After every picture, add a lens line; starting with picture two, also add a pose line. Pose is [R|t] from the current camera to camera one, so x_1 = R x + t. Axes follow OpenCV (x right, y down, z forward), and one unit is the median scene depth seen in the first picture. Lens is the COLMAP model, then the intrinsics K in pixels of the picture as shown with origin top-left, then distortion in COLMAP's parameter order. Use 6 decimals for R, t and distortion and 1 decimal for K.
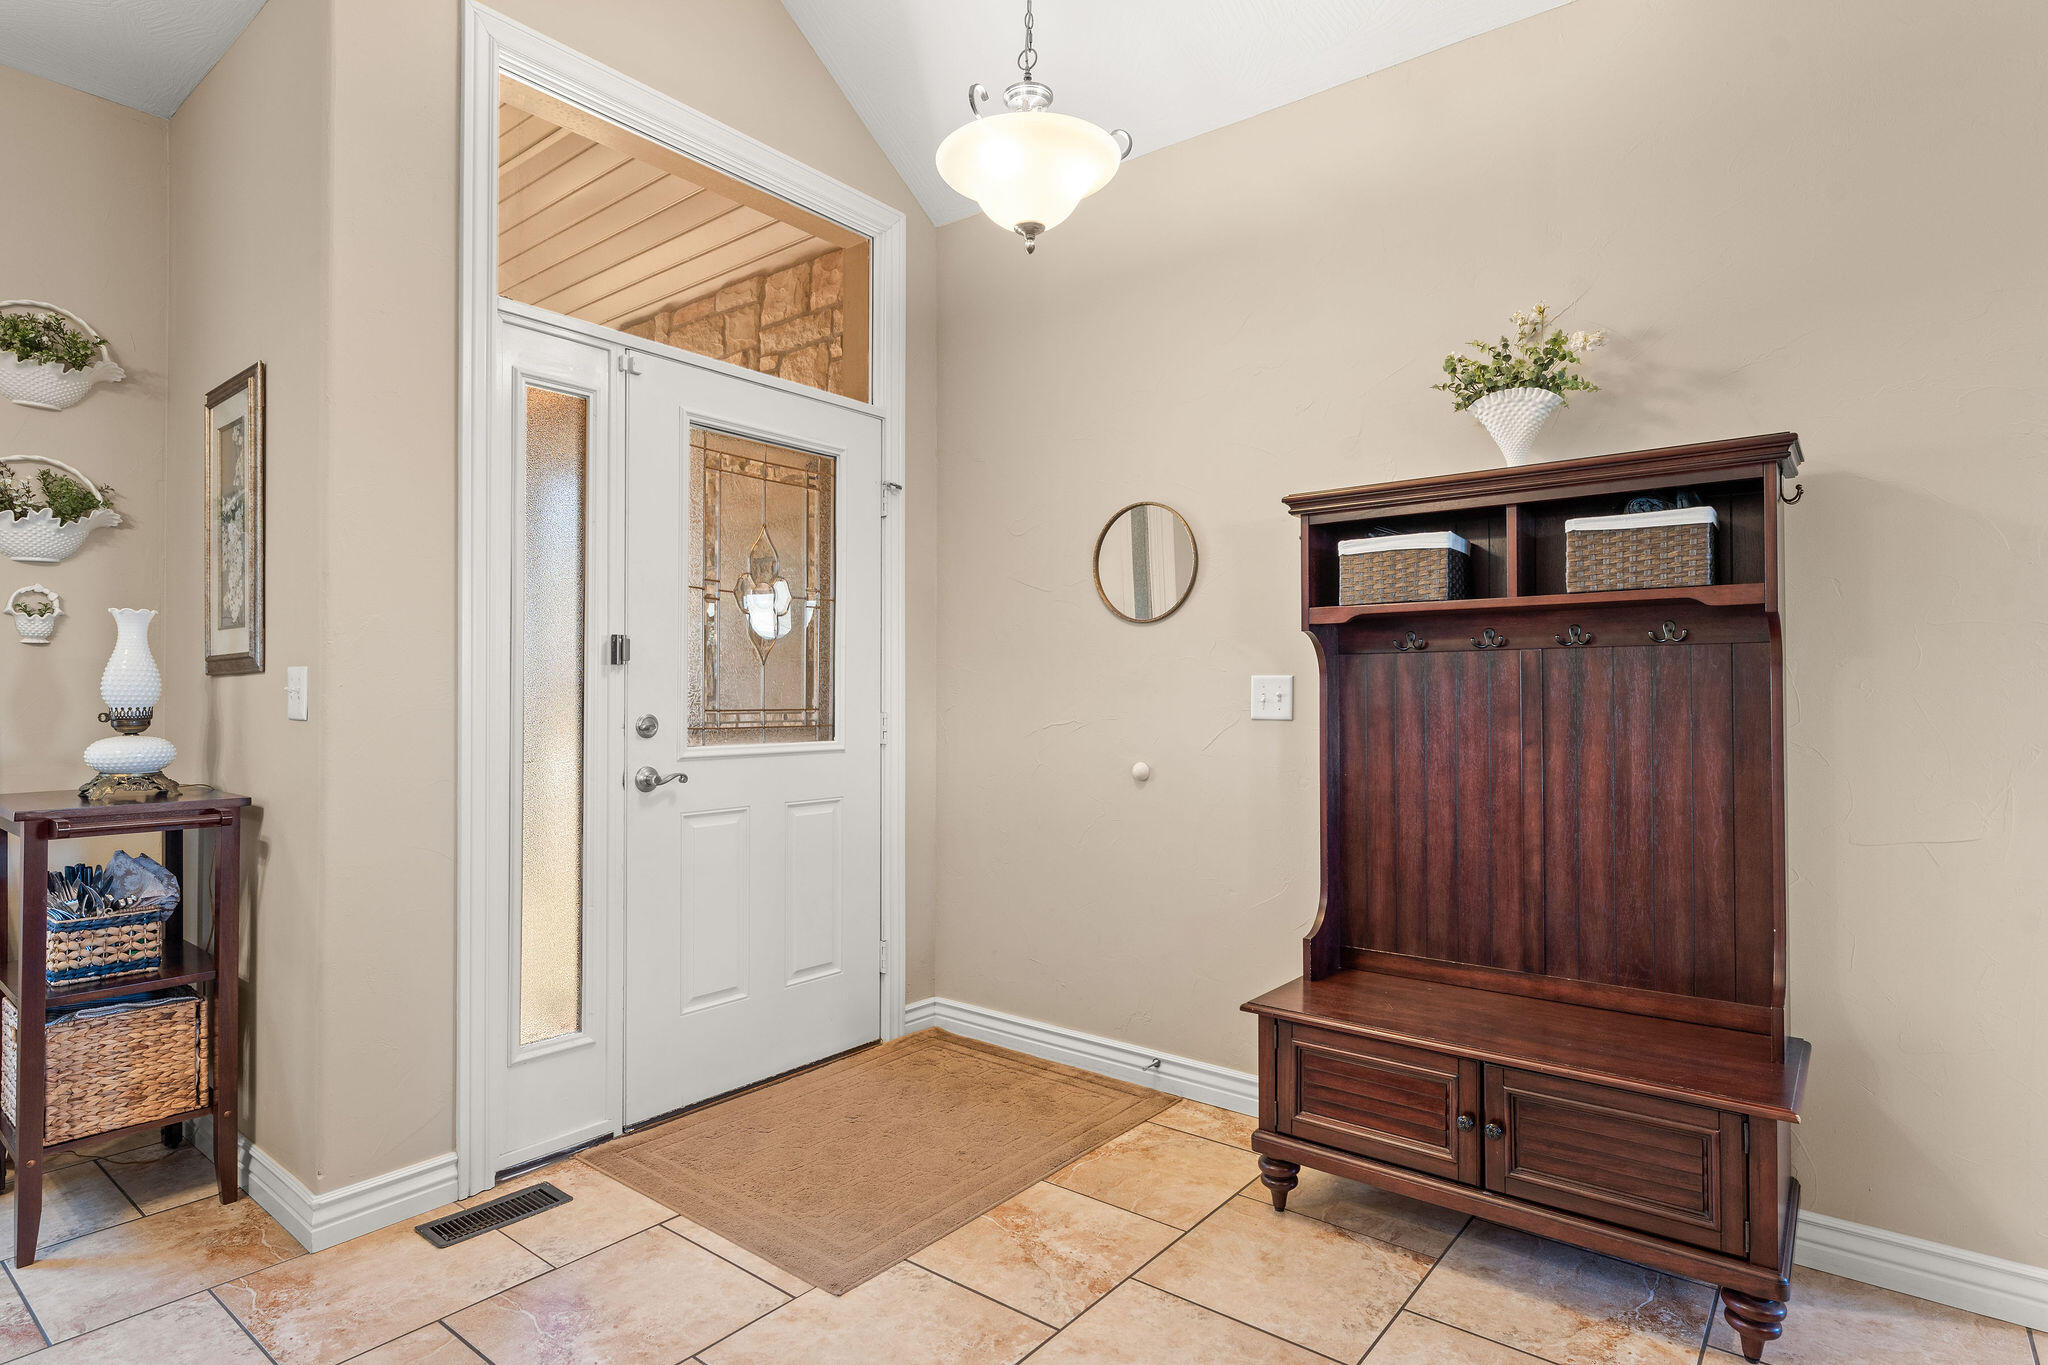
lens RADIAL K [[1060.6, 0, 1024.0], [0, 1060.6, 682.5], [0, 0, 1]] dist [0.002005, 0.000410]
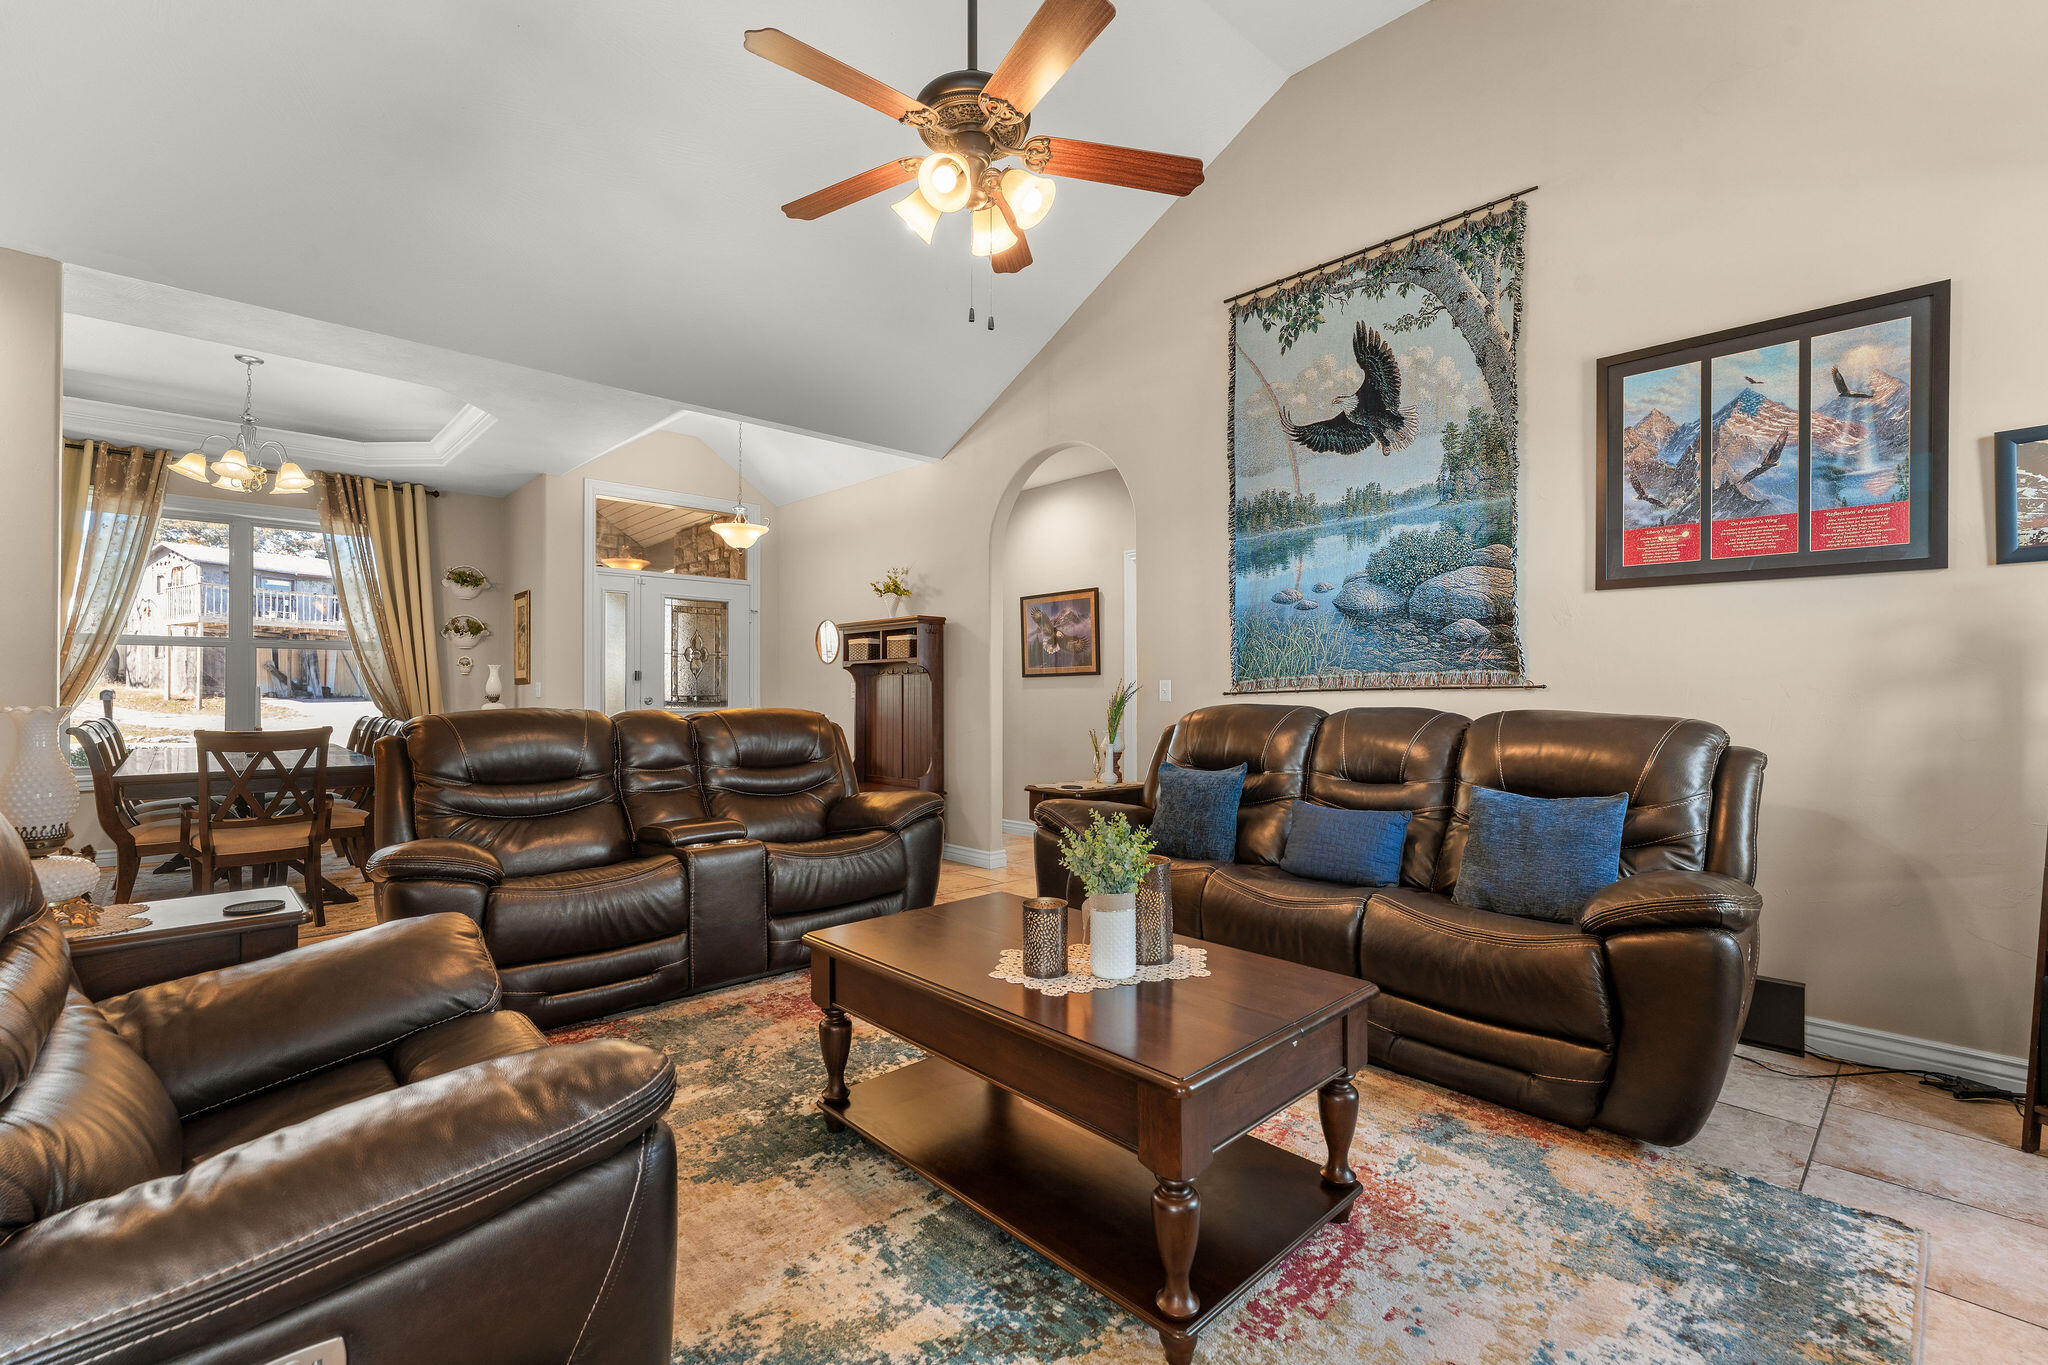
lens RADIAL K [[884.1, 0, 1022.8], [0, 884.1, 690.3], [0, 0, 1]] dist [-0.003074, -0.000205]
pose [[0.990165, -0.001669, -0.139895, 1.159179], [0.002691, 0.999971, 0.007116, -0.003984], [0.139879, -0.007423, 0.990141, -1.472585]]
